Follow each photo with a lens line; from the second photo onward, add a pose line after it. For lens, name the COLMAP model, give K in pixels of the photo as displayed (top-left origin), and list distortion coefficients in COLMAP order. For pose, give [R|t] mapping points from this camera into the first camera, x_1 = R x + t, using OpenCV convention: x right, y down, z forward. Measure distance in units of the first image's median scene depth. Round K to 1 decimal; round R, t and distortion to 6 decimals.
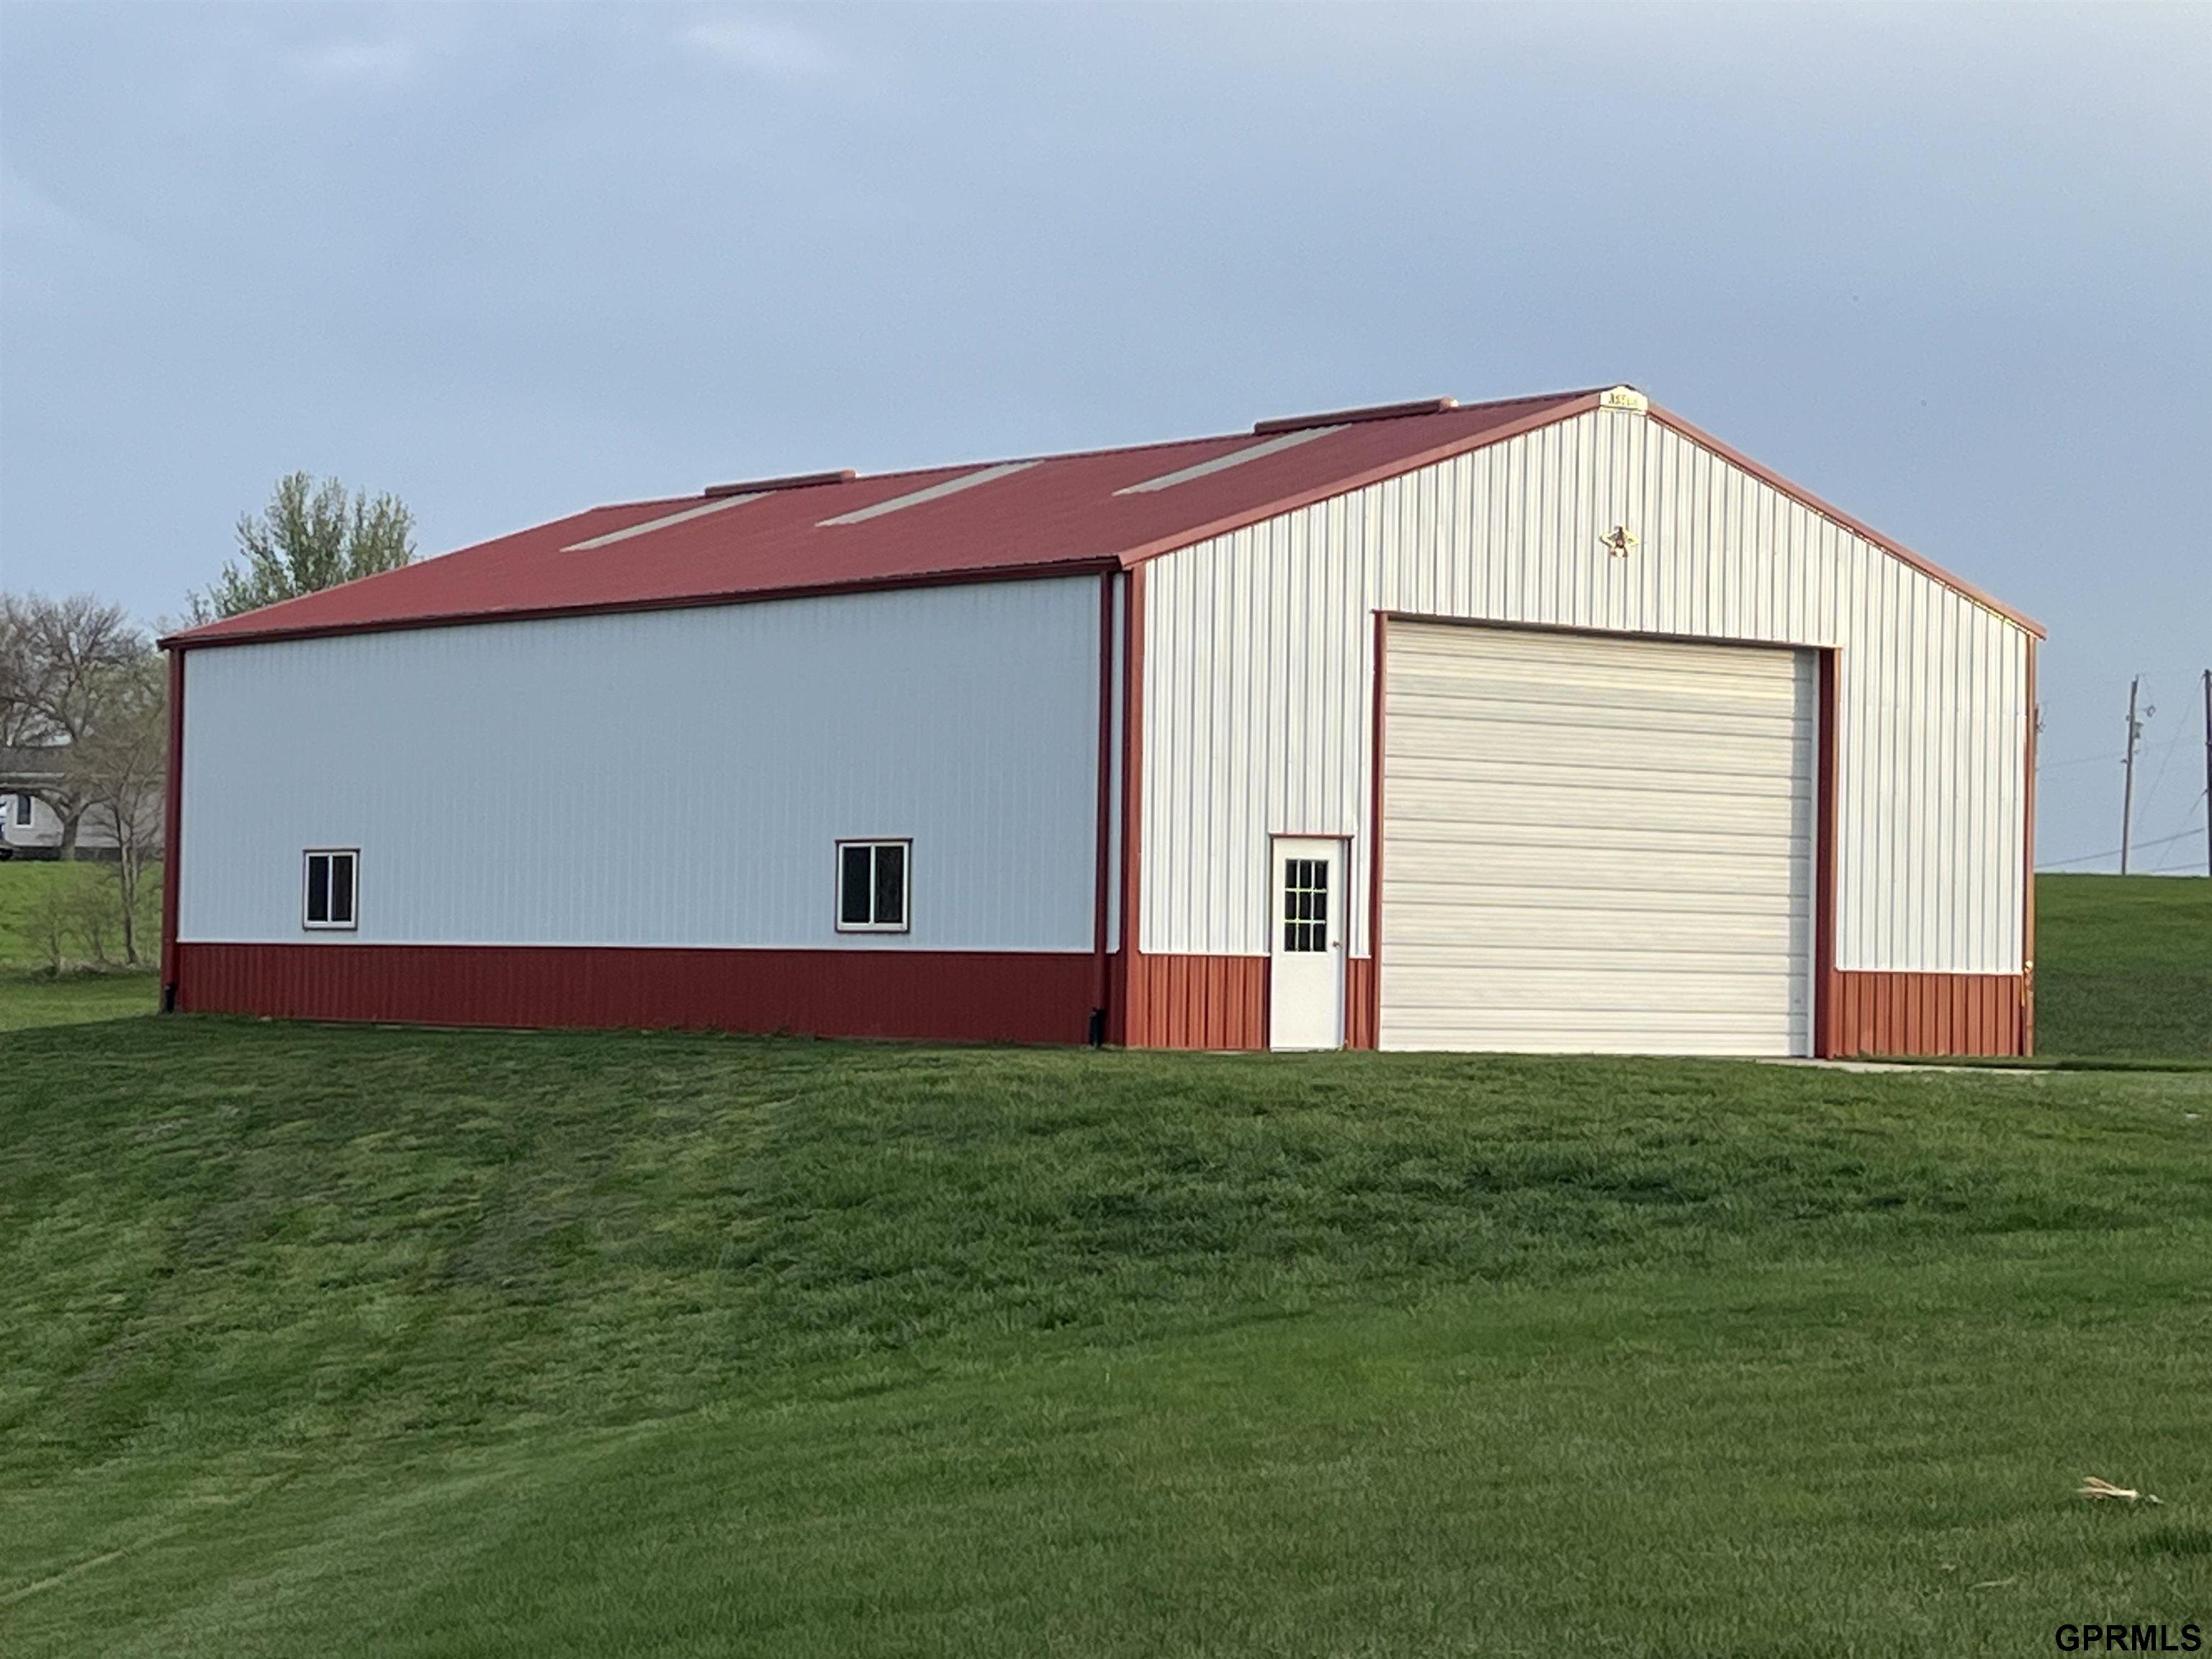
lens RADIAL K [[5094.3, 0, 1104.7], [0, 5094.3, 830.0], [0, 0, 1]] dist [0.102644, 0.000000]
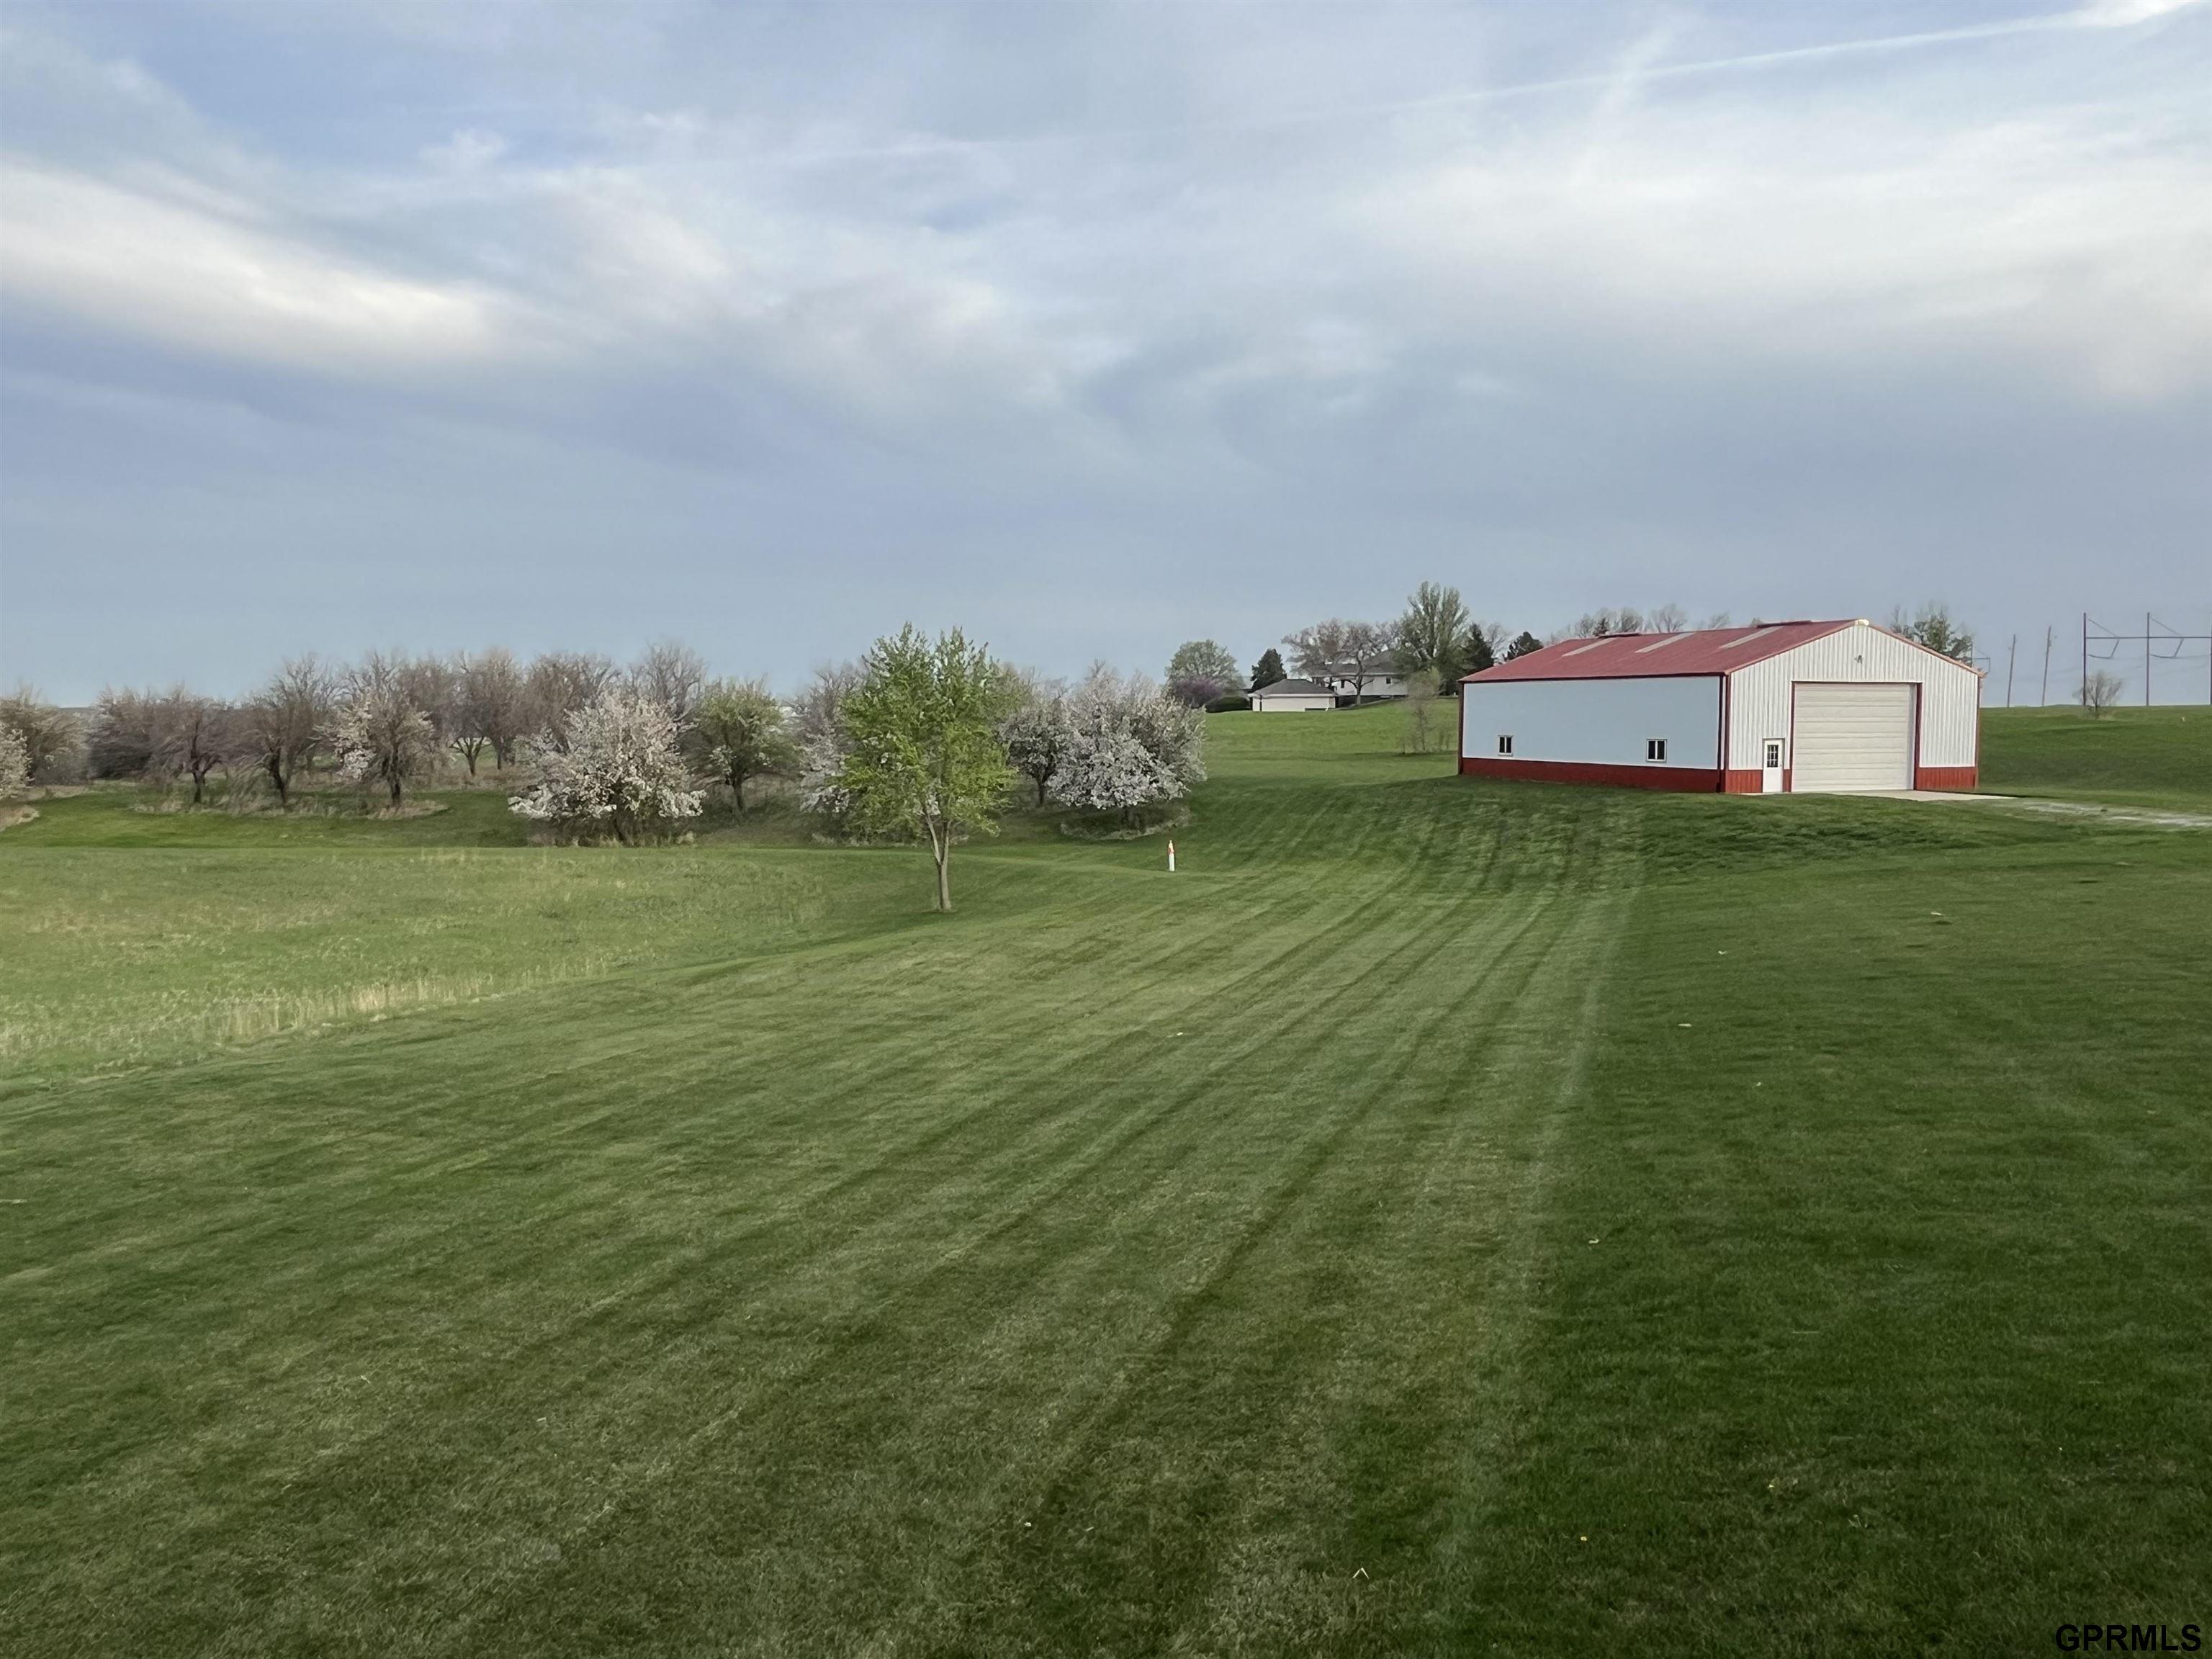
lens RADIAL K [[1616.7, 0, 1109.4], [0, 1616.7, 828.7], [0, 0, 1]] dist [-0.000910, -0.000168]
pose [[0.944045, 0.001995, -0.329810, -0.033482], [0.029102, 0.995578, 0.089321, -0.056836], [0.328530, -0.093921, 0.939812, -0.371648]]
